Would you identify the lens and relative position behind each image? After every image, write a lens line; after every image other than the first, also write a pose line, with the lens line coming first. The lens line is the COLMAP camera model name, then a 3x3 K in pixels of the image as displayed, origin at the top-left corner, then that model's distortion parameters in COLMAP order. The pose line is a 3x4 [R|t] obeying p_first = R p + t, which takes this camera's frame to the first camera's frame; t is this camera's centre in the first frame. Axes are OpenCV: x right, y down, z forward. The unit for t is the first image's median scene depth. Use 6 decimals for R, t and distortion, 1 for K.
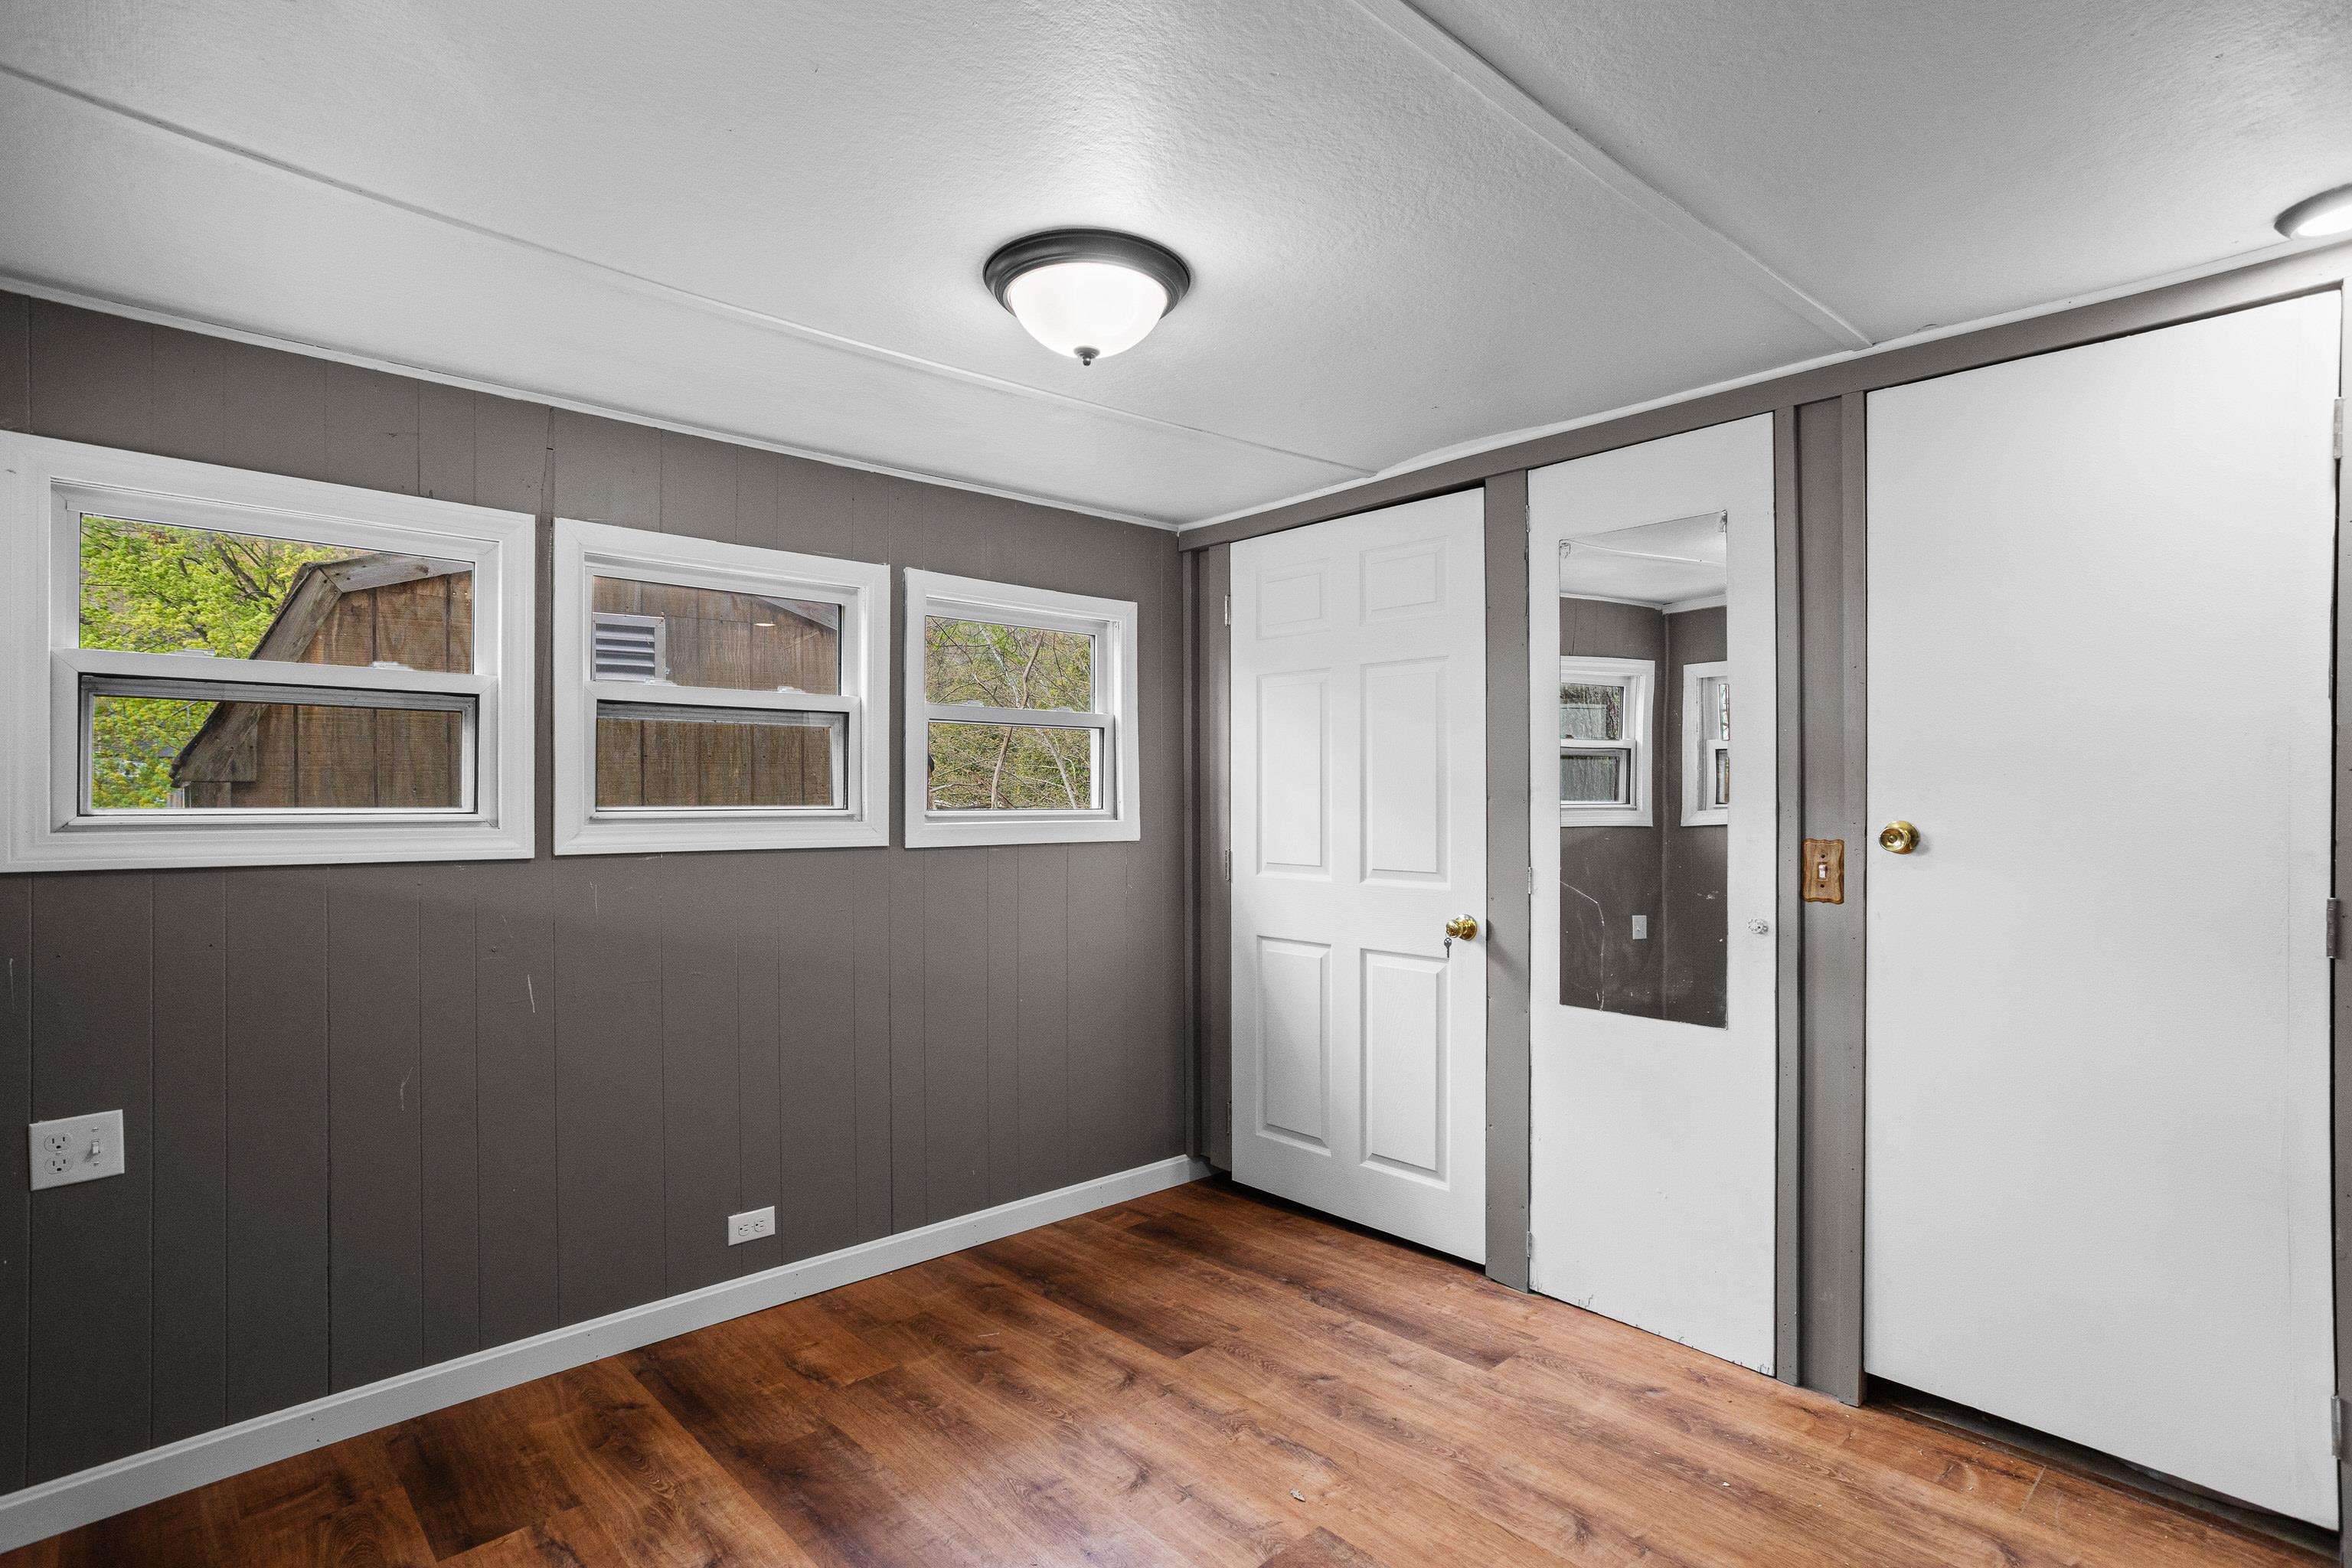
lens RADIAL K [[1161.5, 0, 1189.8], [0, 1161.5, 790.6], [0, 0, 1]] dist [-0.056498, 0.034732]
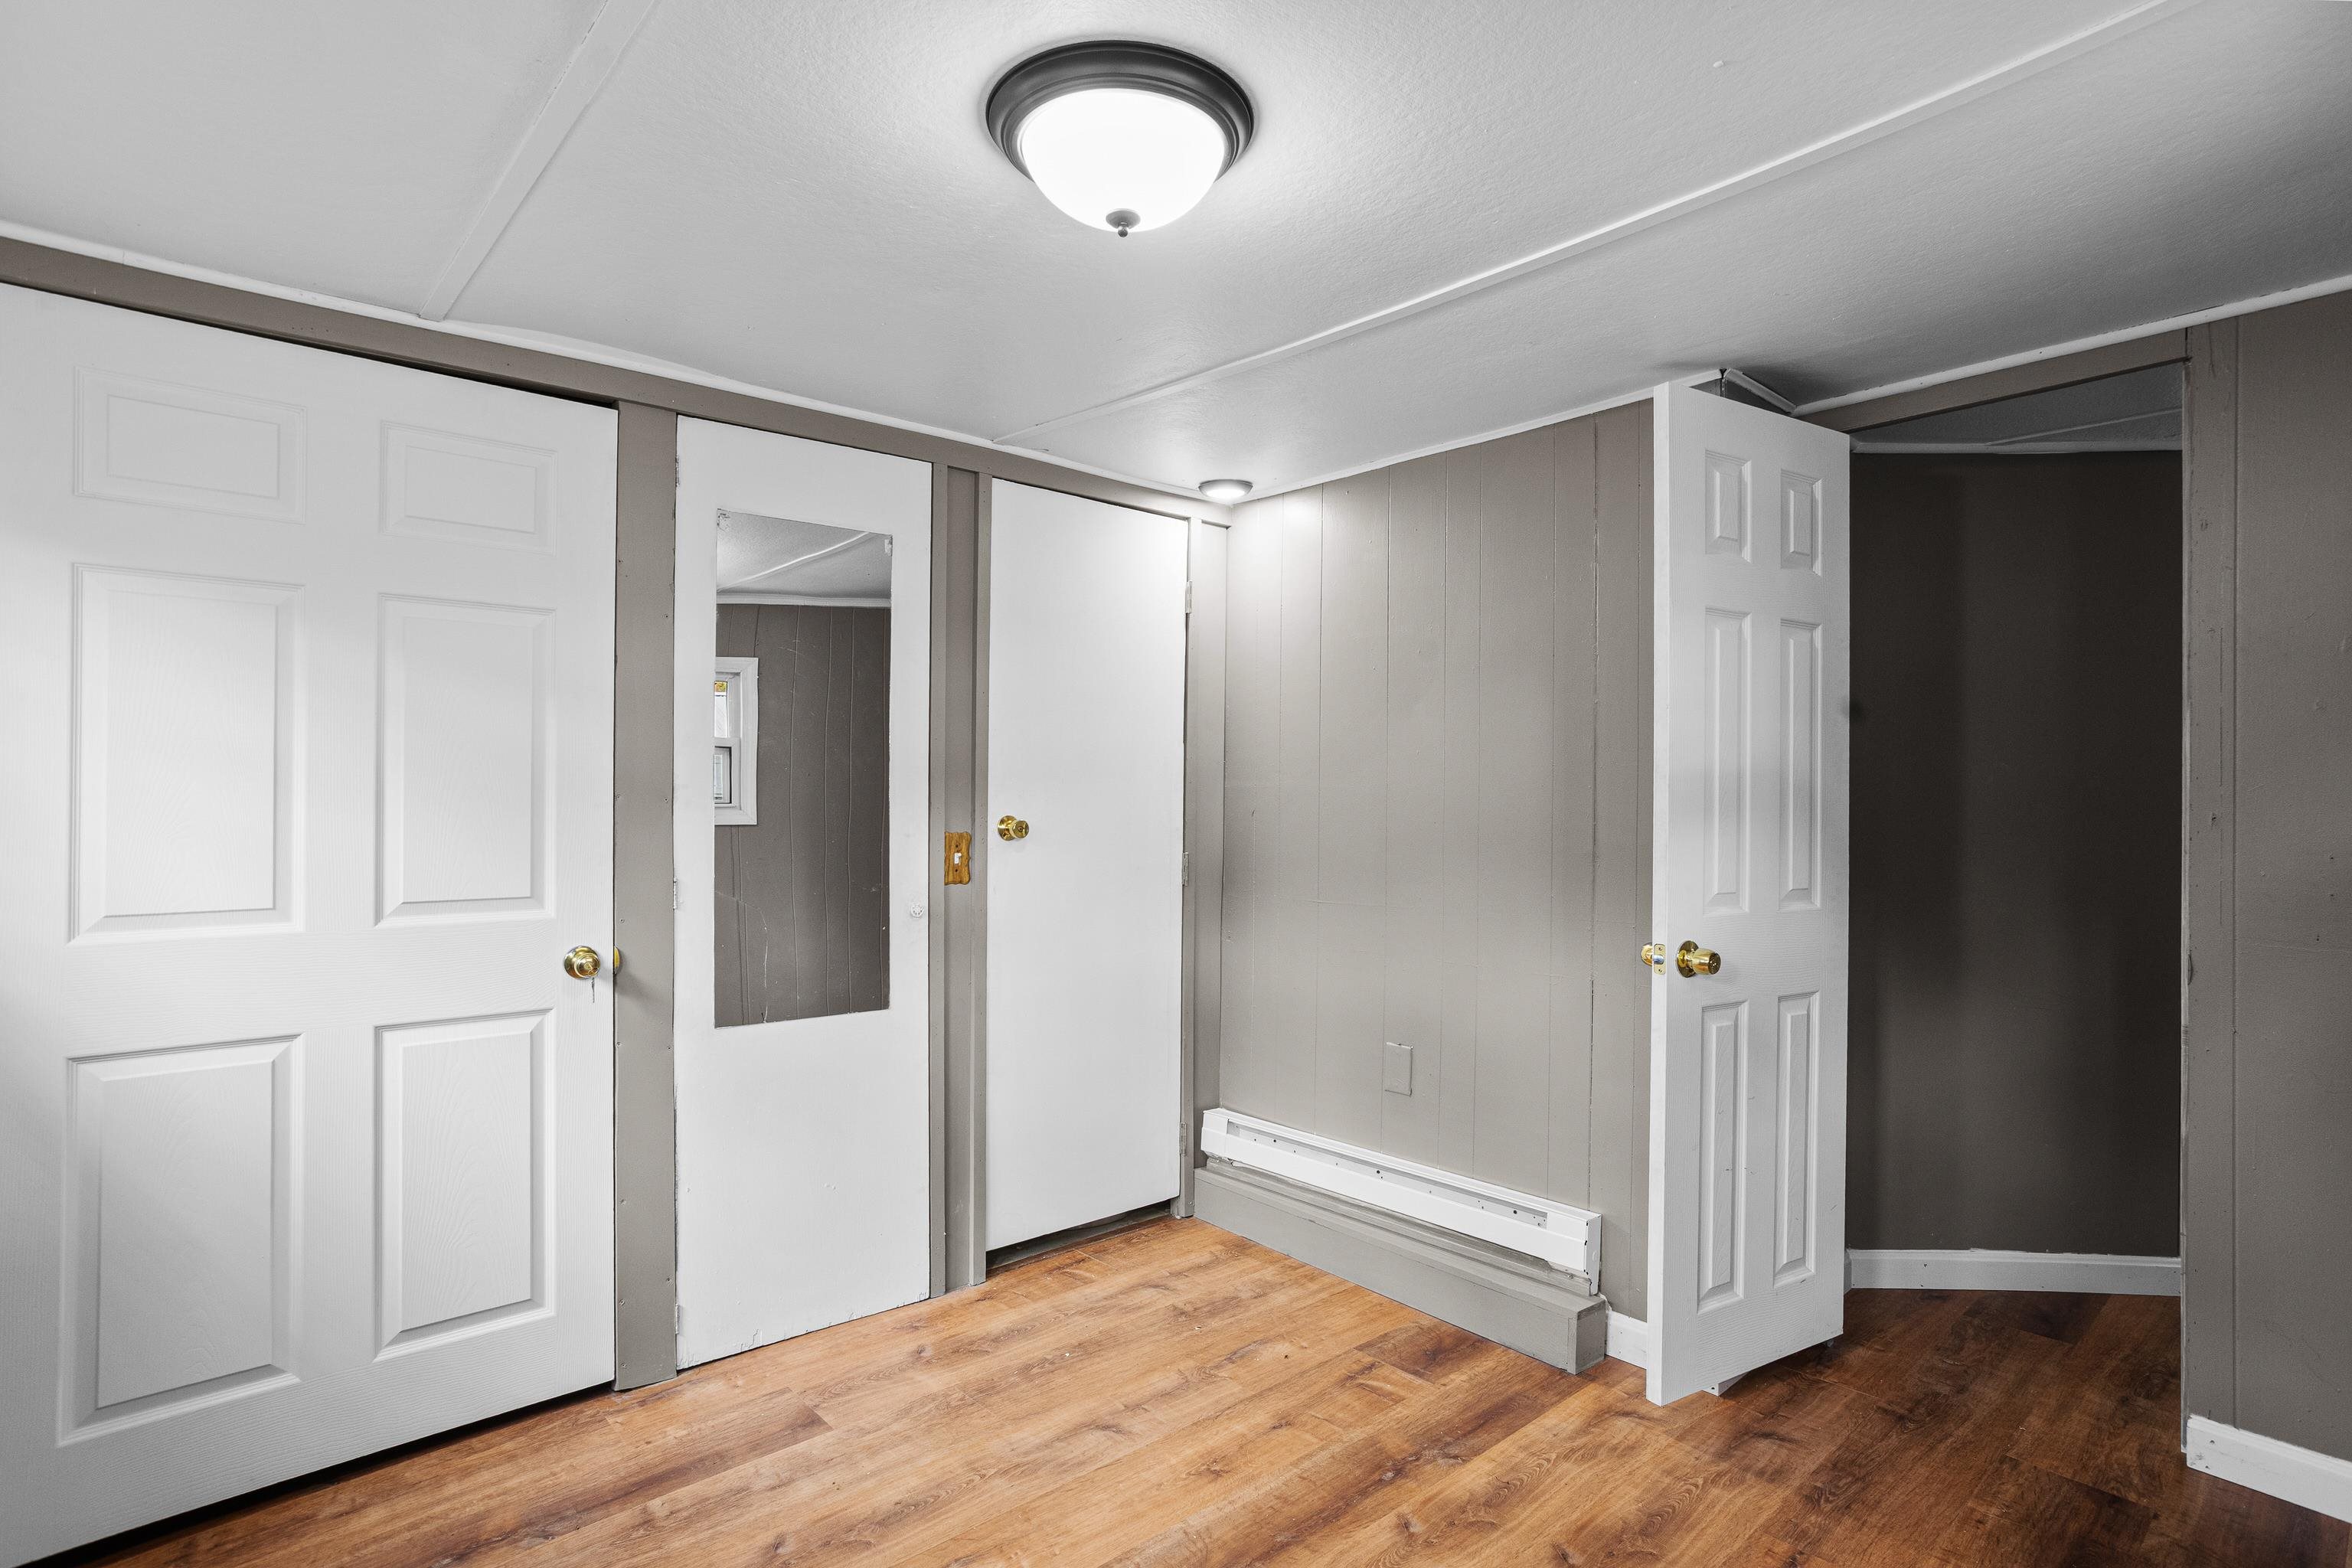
lens RADIAL K [[1161.5, 0, 1189.8], [0, 1161.5, 790.6], [0, 0, 1]] dist [-0.056498, 0.034732]
pose [[0.017665, 0.010297, 0.999791, -0.606854], [-0.007426, 0.999921, -0.010167, 0.008190], [-0.999816, -0.007245, 0.017740, 0.665031]]
